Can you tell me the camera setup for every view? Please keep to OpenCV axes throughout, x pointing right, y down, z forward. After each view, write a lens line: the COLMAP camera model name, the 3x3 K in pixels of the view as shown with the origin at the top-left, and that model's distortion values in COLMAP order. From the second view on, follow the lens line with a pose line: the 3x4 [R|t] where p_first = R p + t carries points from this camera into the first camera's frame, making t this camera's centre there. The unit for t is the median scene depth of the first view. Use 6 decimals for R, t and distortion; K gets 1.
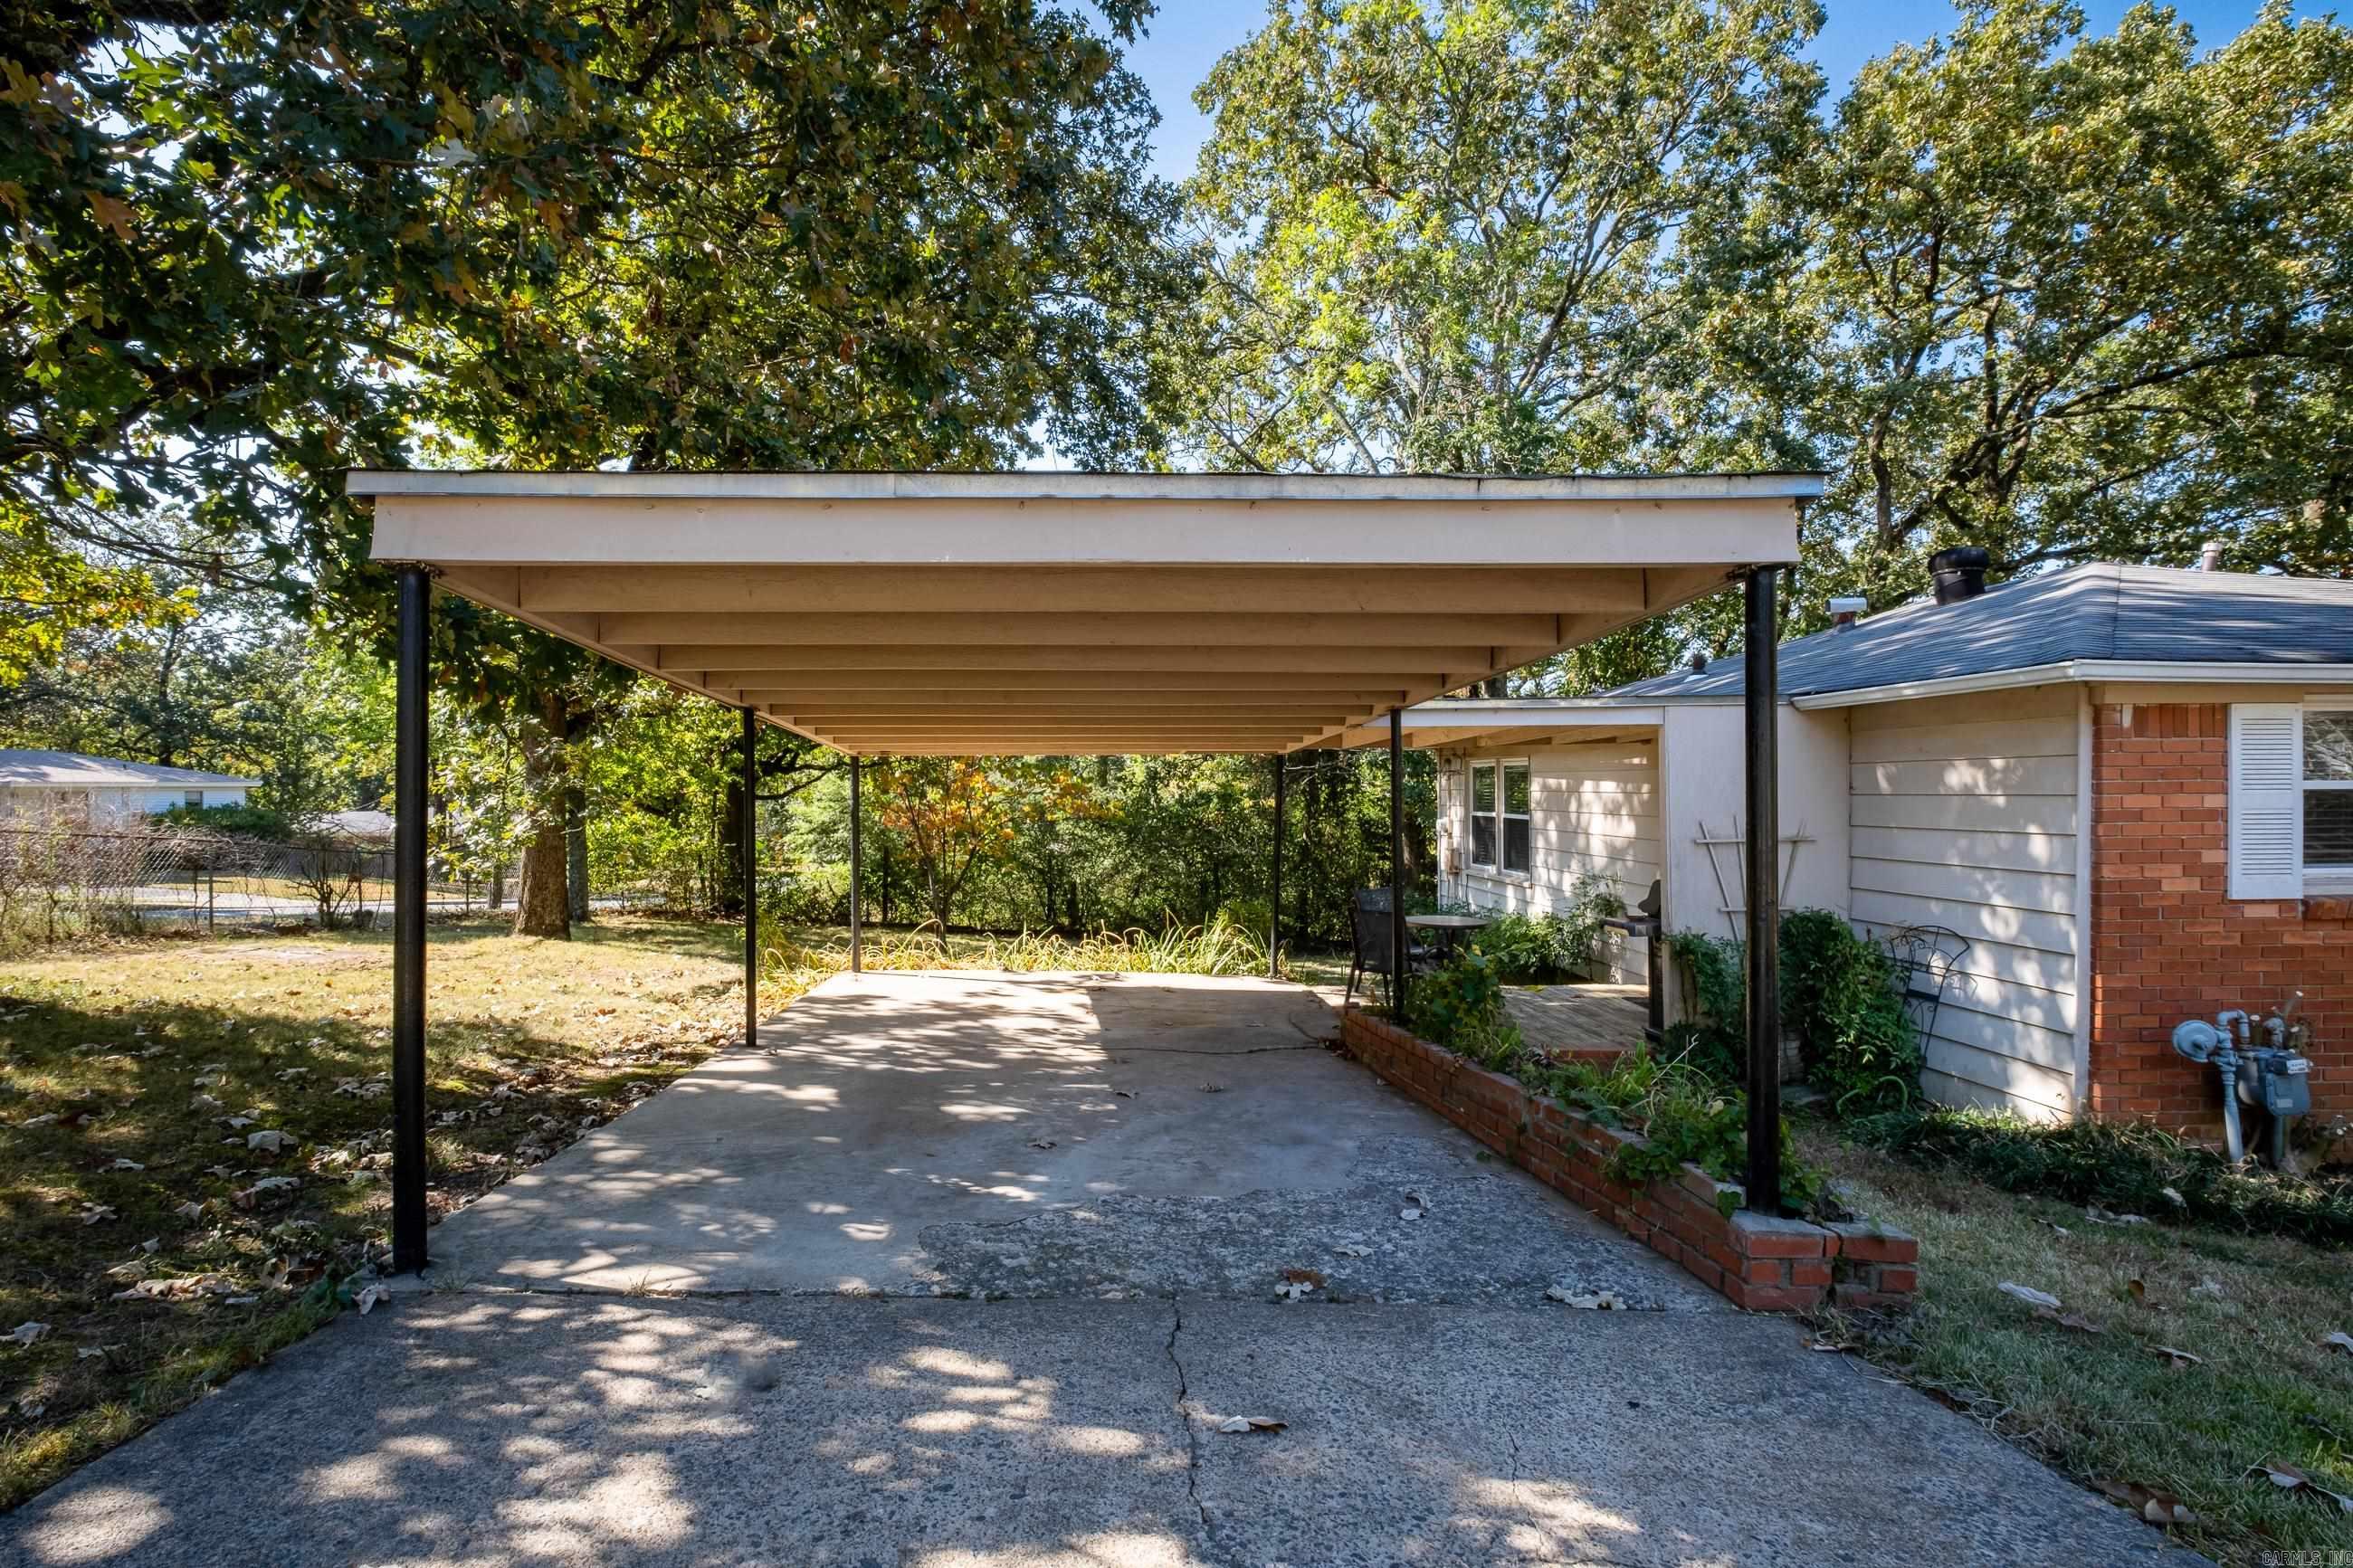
lens RADIAL K [[1005.7, 0, 922.5], [0, 1005.7, 784.3], [0, 0, 1]] dist [-0.000664, -0.002827]
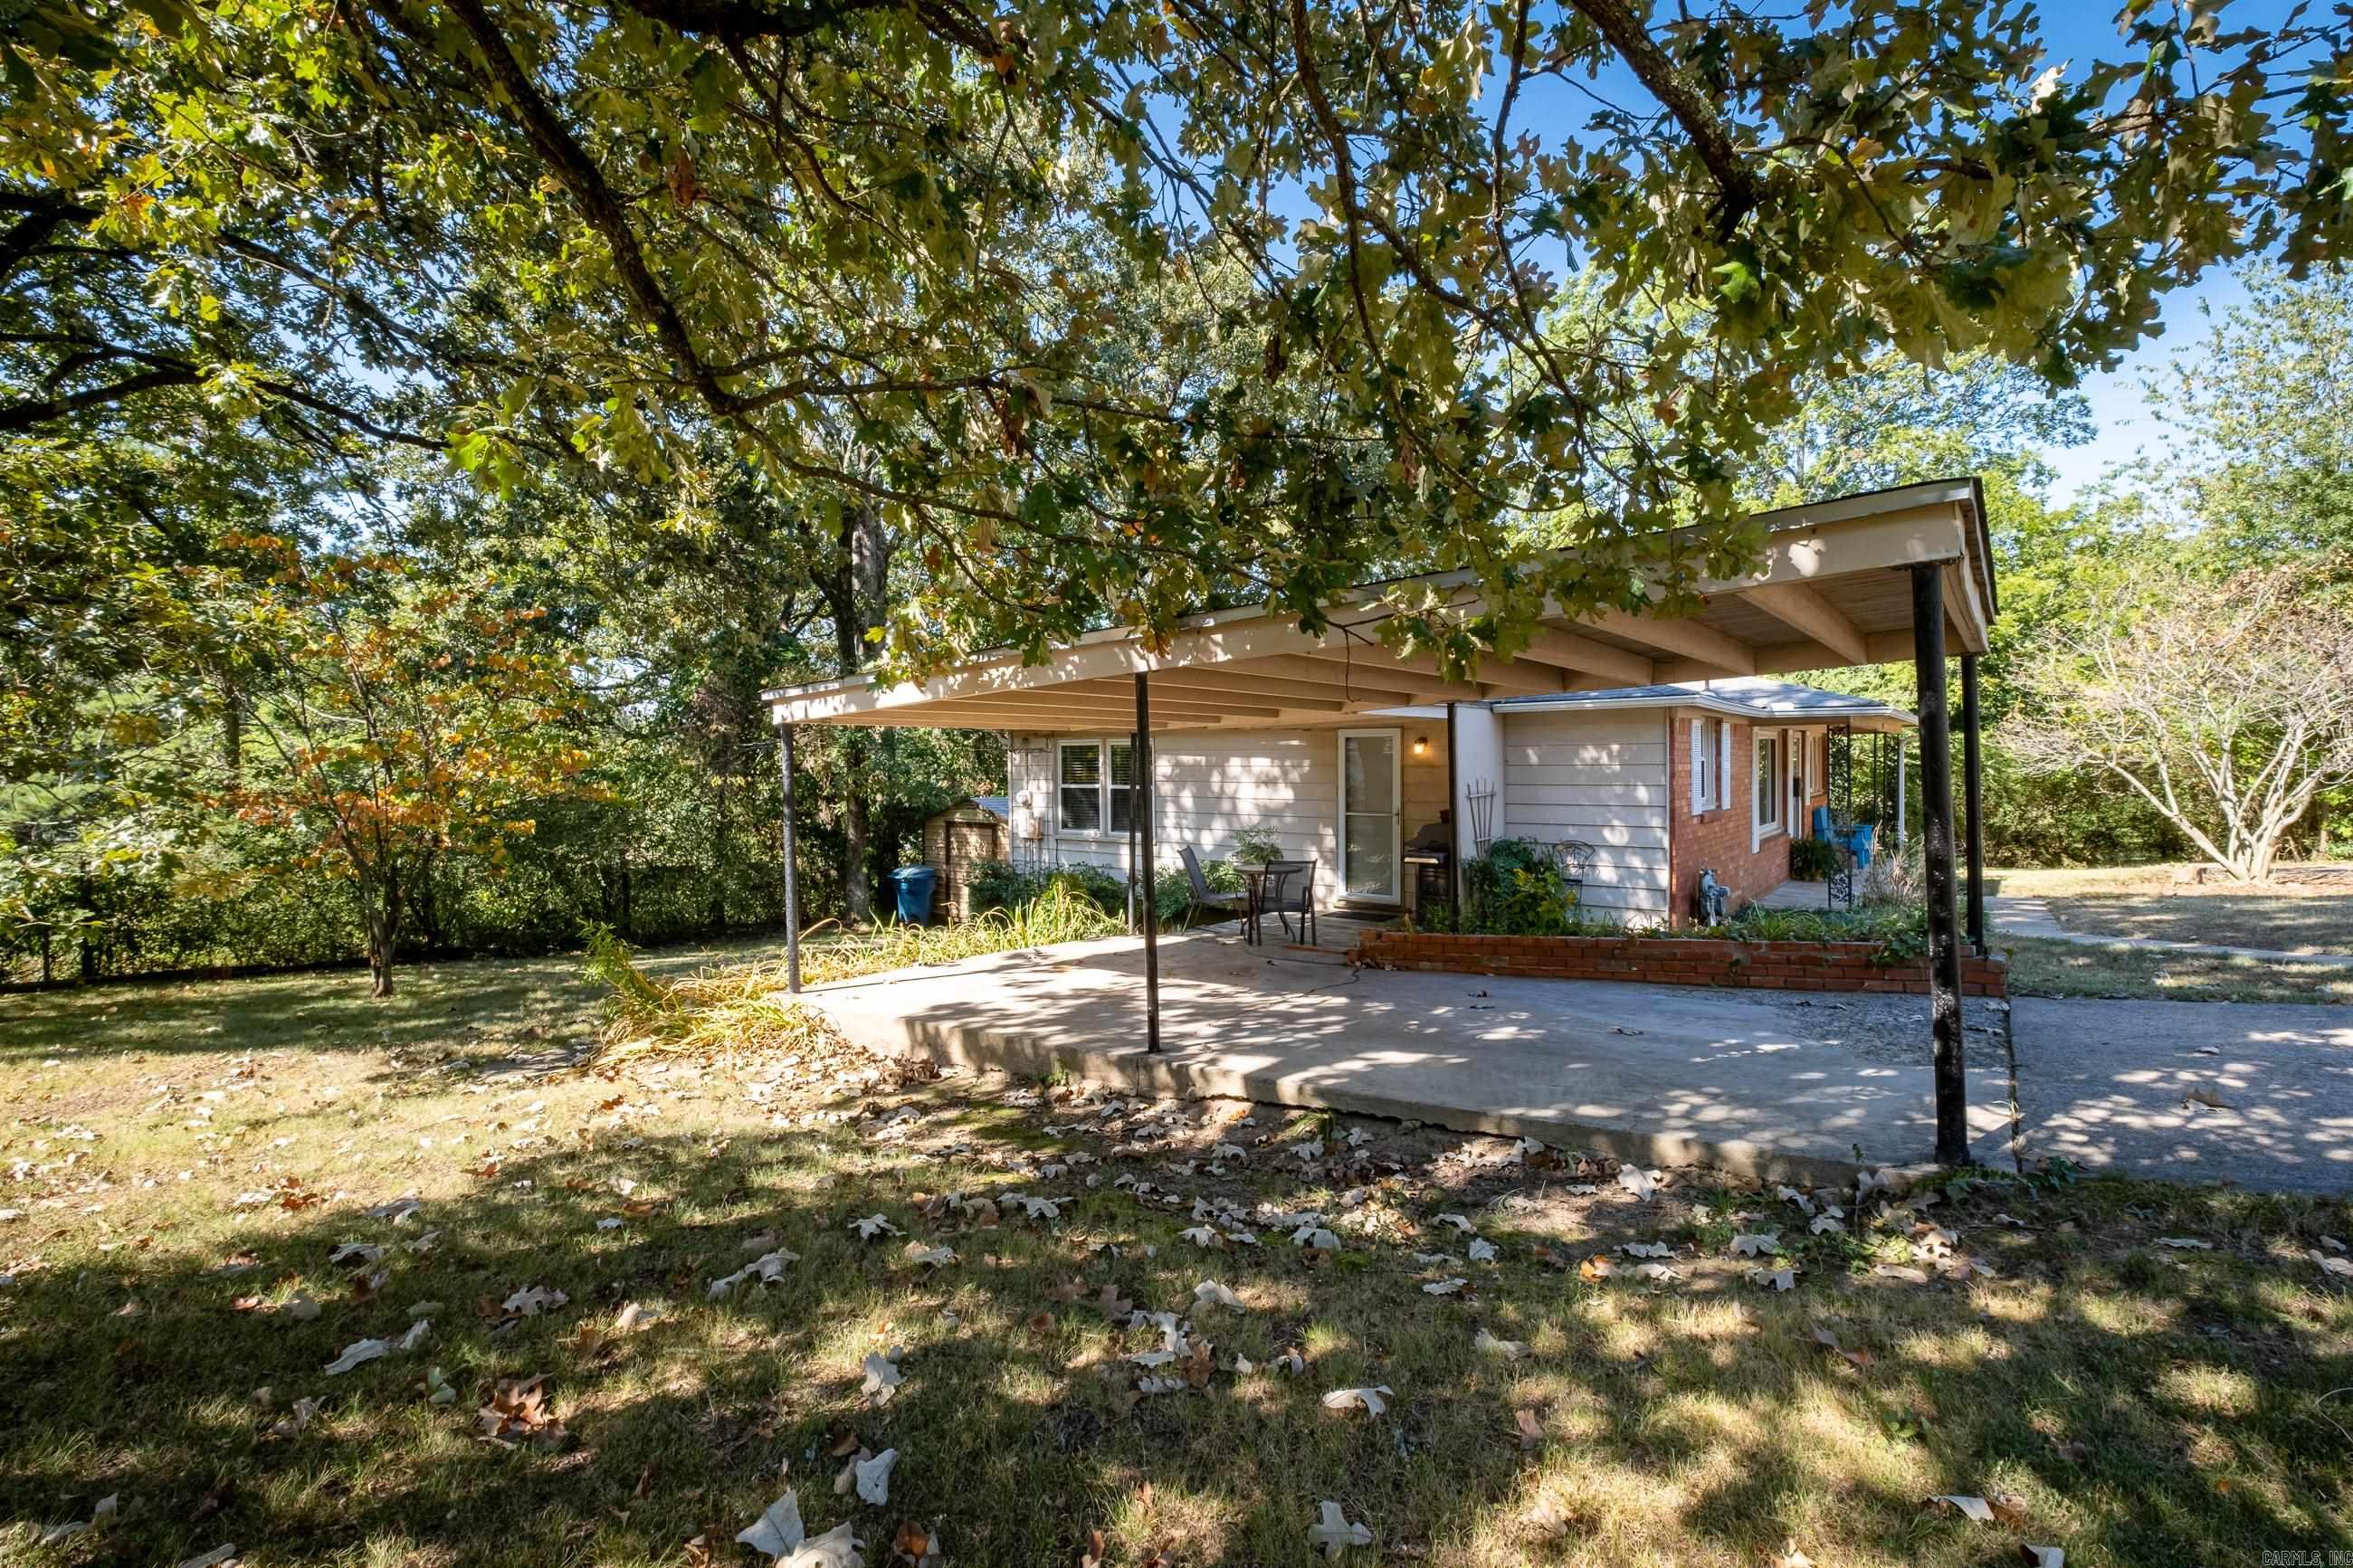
lens RADIAL K [[1028.1, 0, 1205.2], [0, 1028.1, 782.6], [0, 0, 1]] dist [0.002328, 0.000259]
pose [[0.634053, -0.015887, 0.773126, -0.847625], [-0.000314, 0.999784, 0.020801, 0.001556], [-0.773289, -0.013432, 0.633911, 0.388559]]
